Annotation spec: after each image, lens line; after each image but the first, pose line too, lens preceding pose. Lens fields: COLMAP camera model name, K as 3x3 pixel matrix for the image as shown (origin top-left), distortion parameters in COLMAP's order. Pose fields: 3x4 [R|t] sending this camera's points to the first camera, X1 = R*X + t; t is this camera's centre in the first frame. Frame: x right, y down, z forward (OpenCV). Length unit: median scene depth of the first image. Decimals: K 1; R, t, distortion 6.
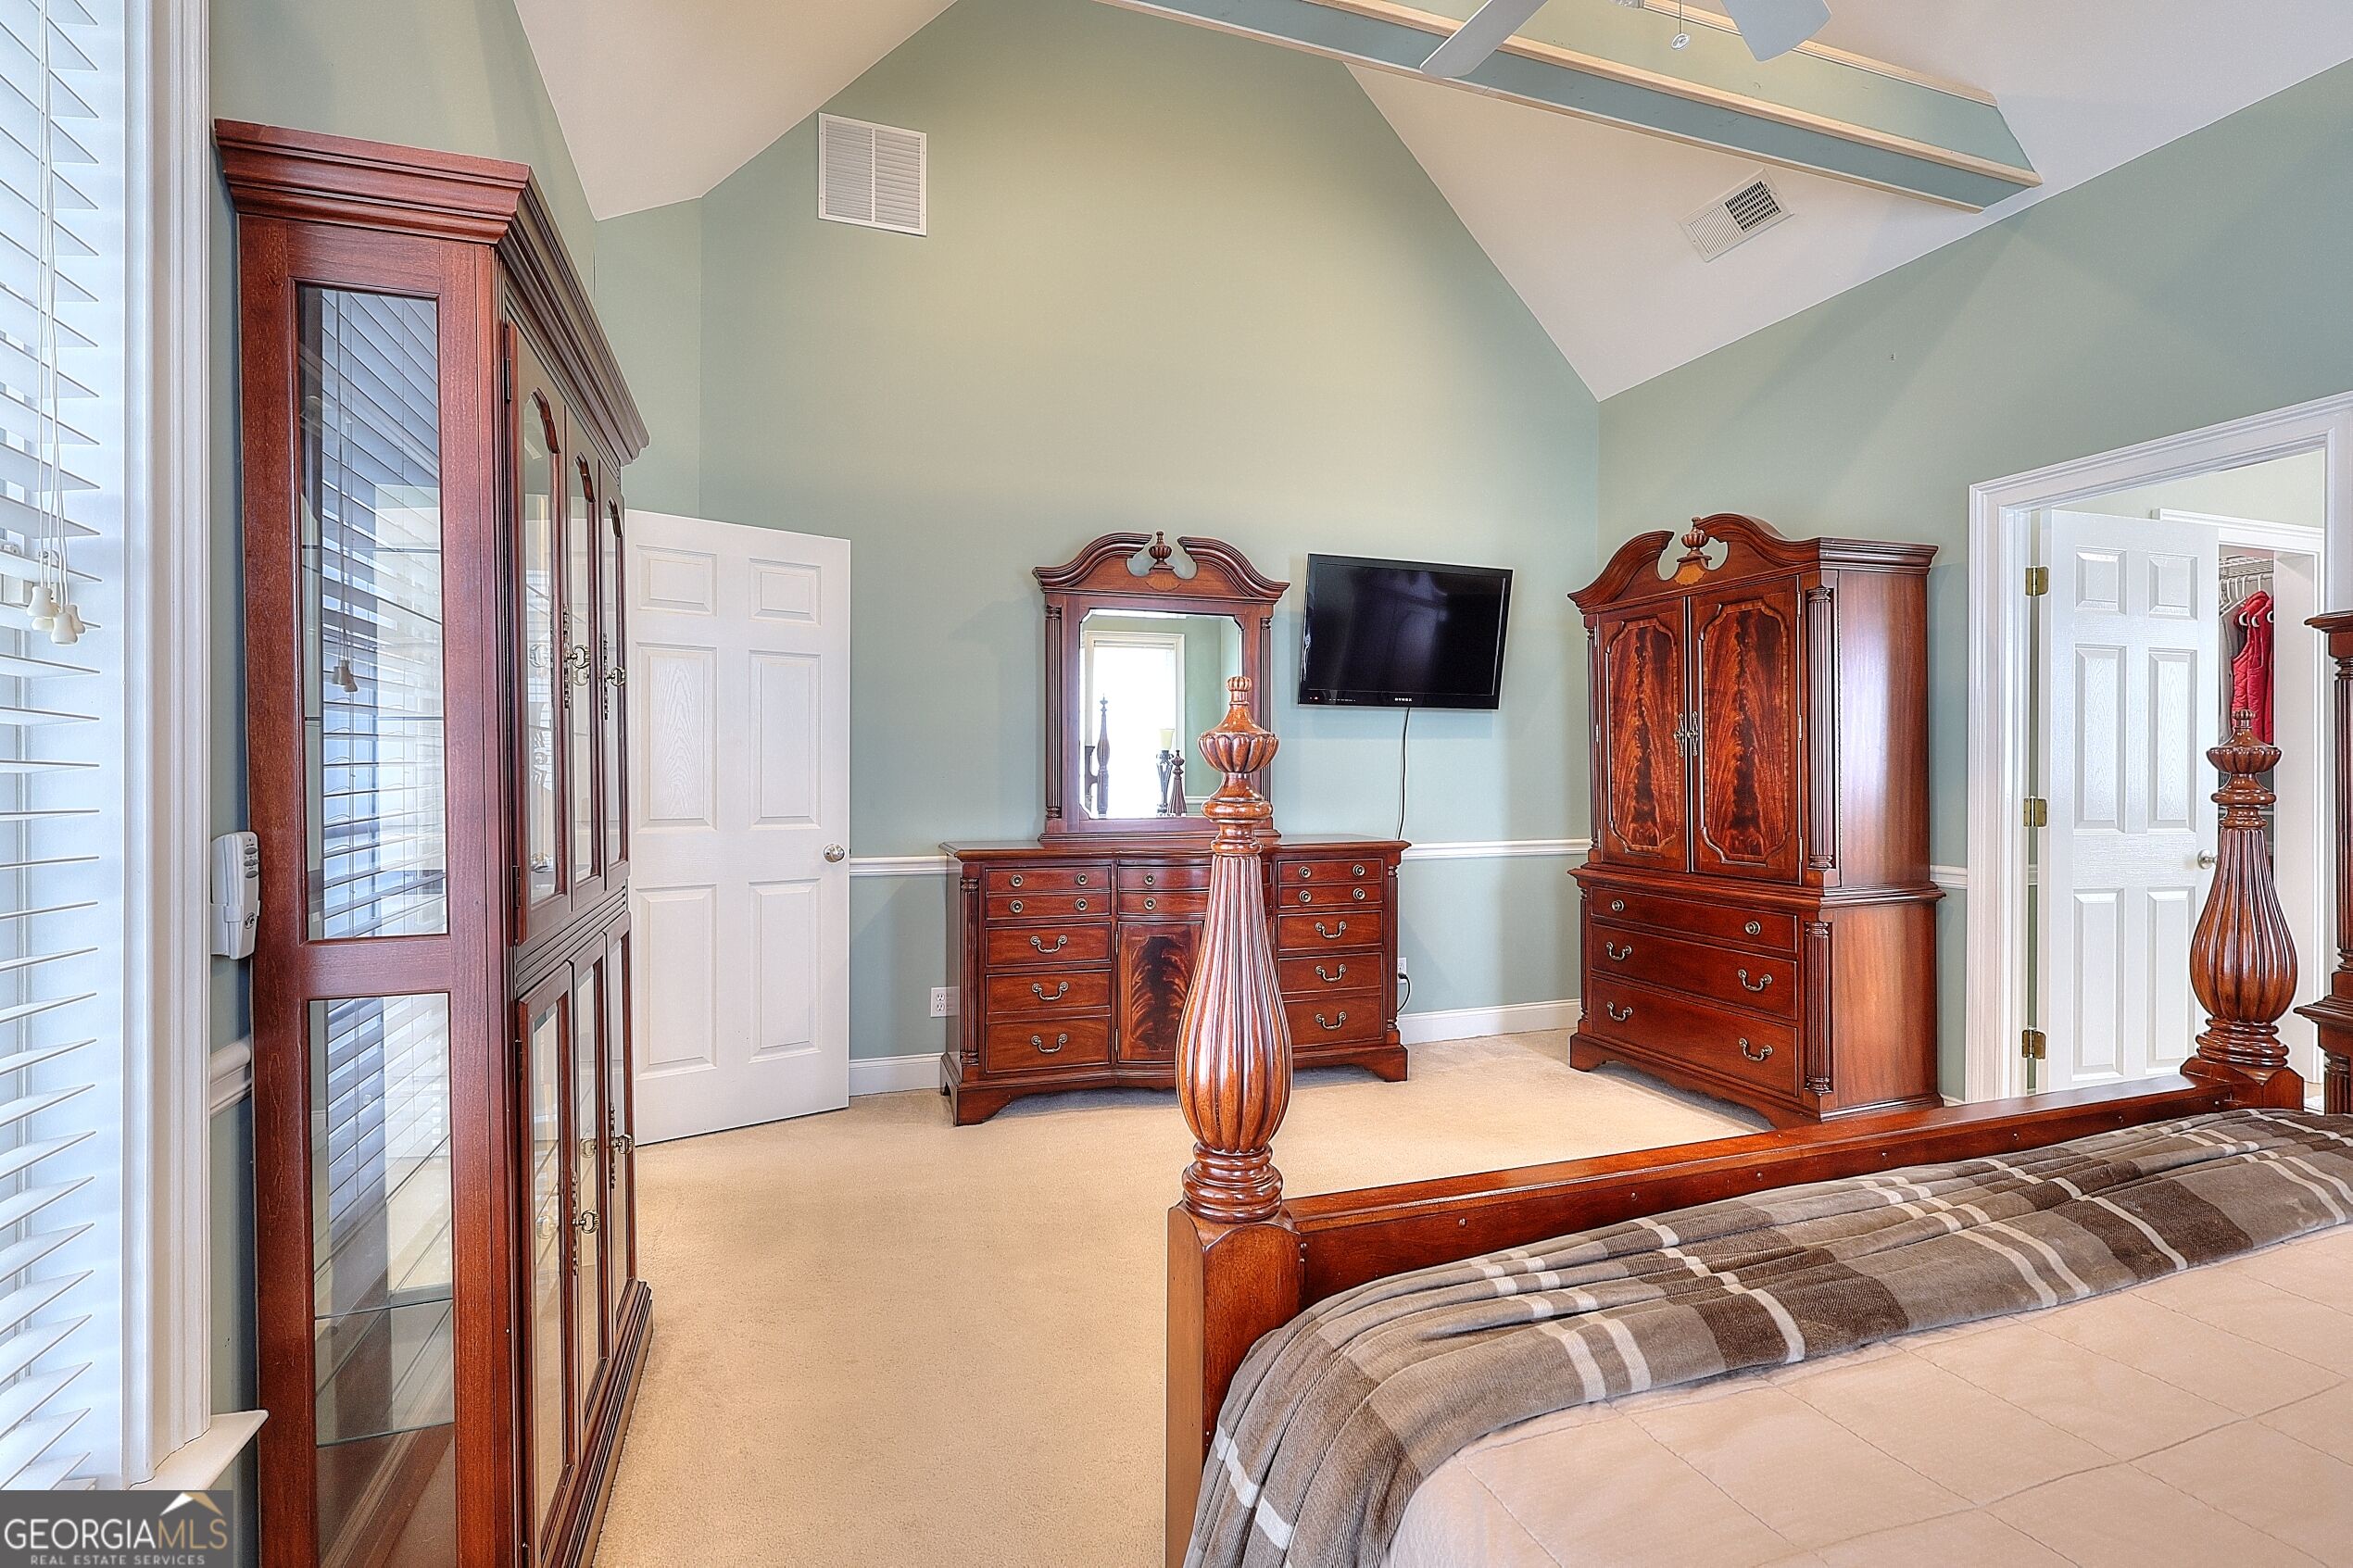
lens RADIAL K [[1083.3, 0, 1177.6], [0, 1083.3, 777.2], [0, 0, 1]] dist [-0.003456, 0.000913]
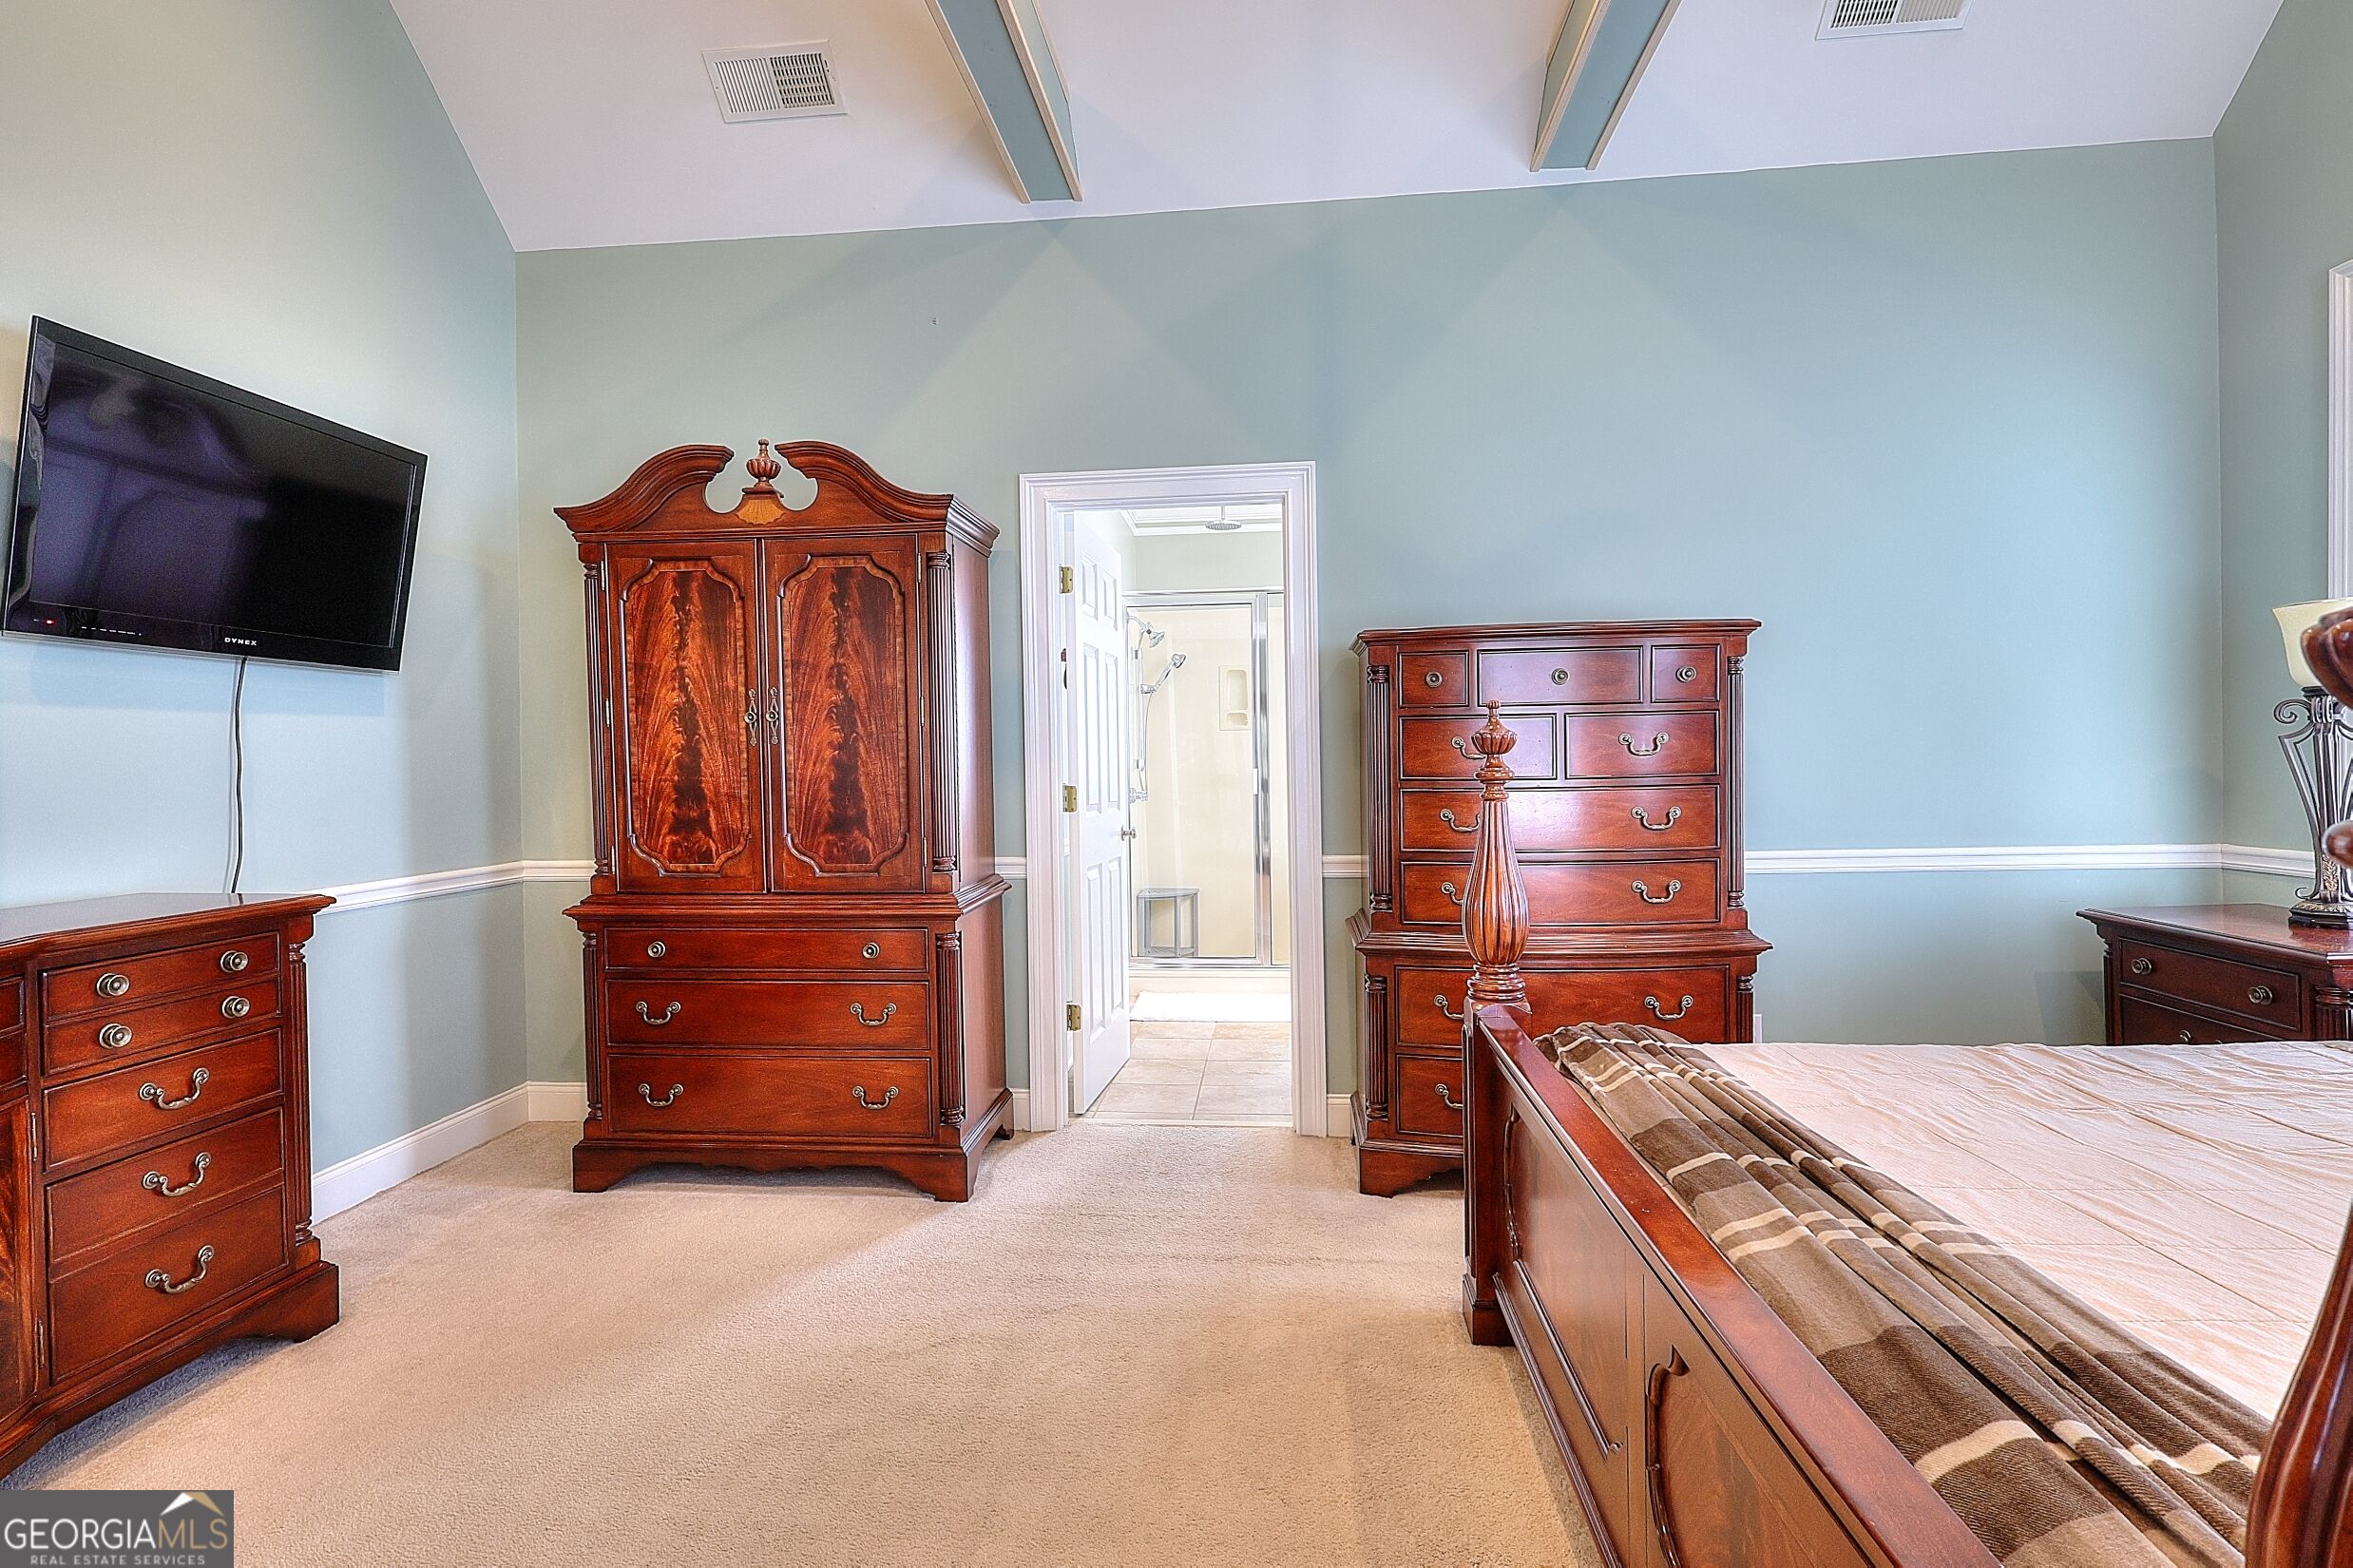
lens RADIAL K [[1118.3, 0, 1169.6], [0, 1118.3, 774.3], [0, 0, 1]] dist [-0.001918, 0.000299]
pose [[0.428165, -0.018214, 0.903517, -0.126067], [0.017422, 0.999777, 0.011898, -0.002223], [-0.903533, 0.010646, 0.428387, 0.374905]]
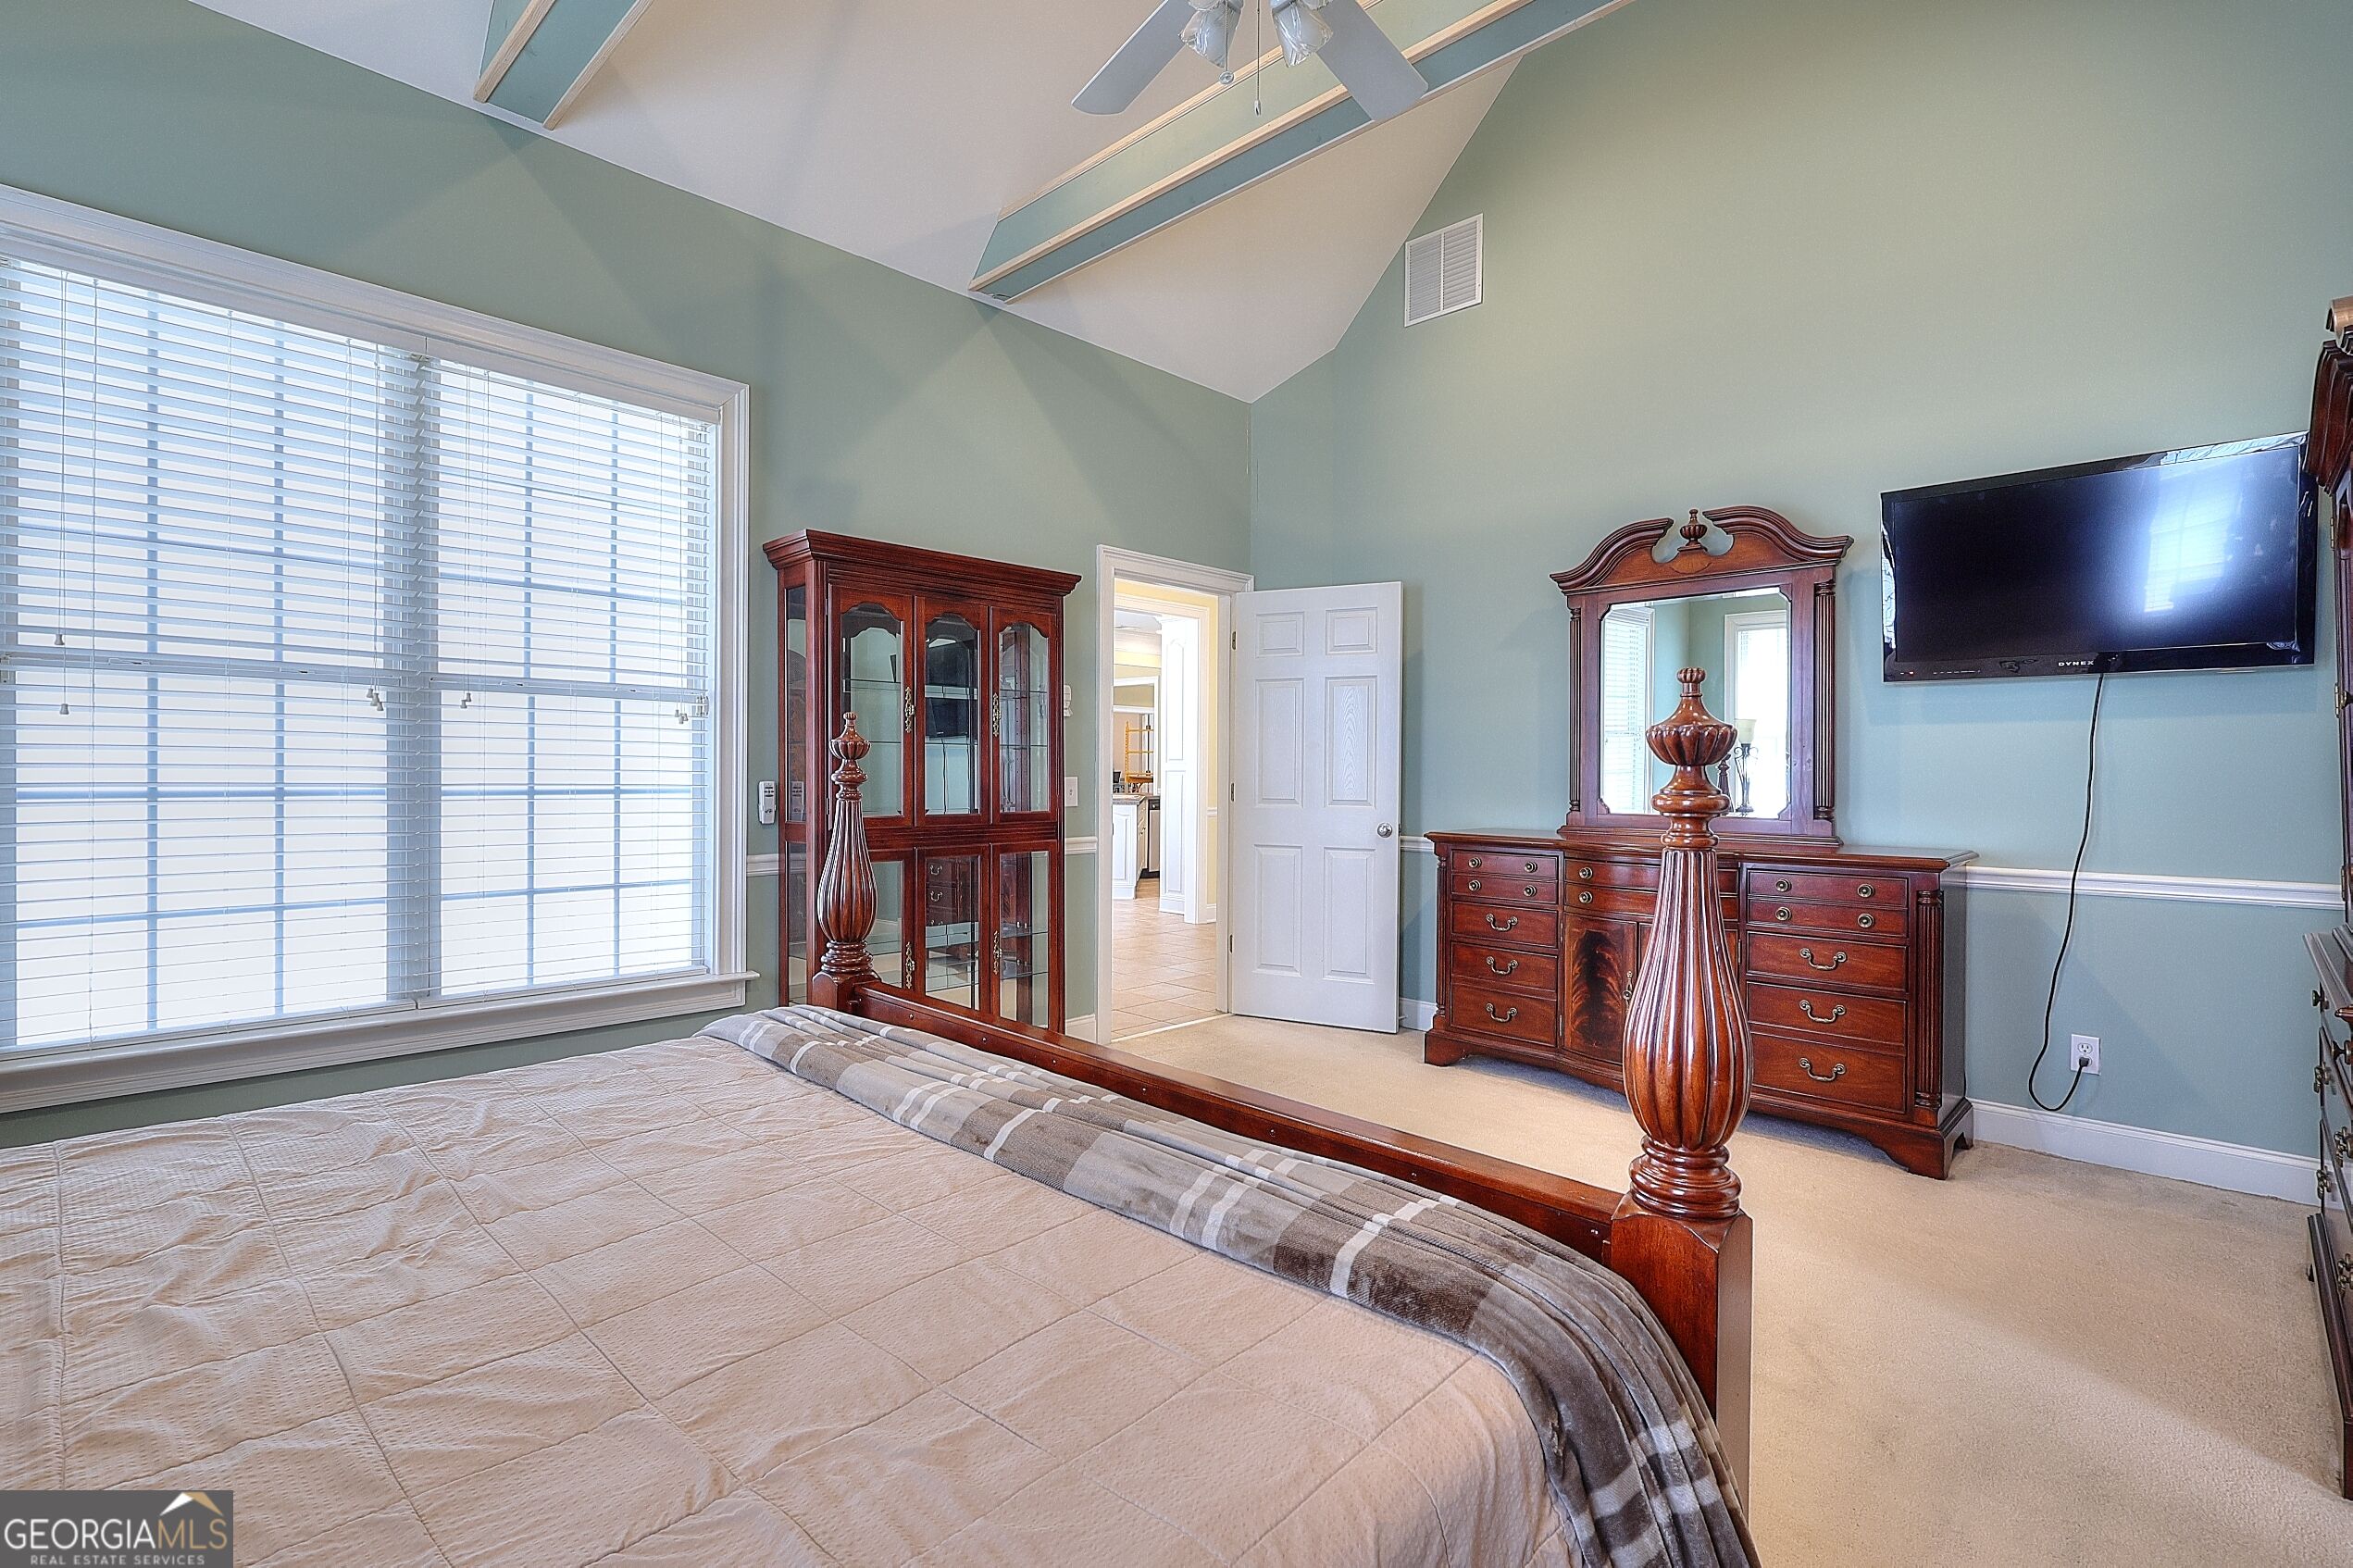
lens RADIAL K [[1083.4, 0, 1177.6], [0, 1083.4, 777.2], [0, 0, 1]] dist [-0.003456, 0.000913]
pose [[0.445275, 0.007268, -0.895364, 0.669024], [-0.010320, 0.999942, 0.002985, 0.006242], [0.895334, 0.007911, 0.445324, 0.201726]]
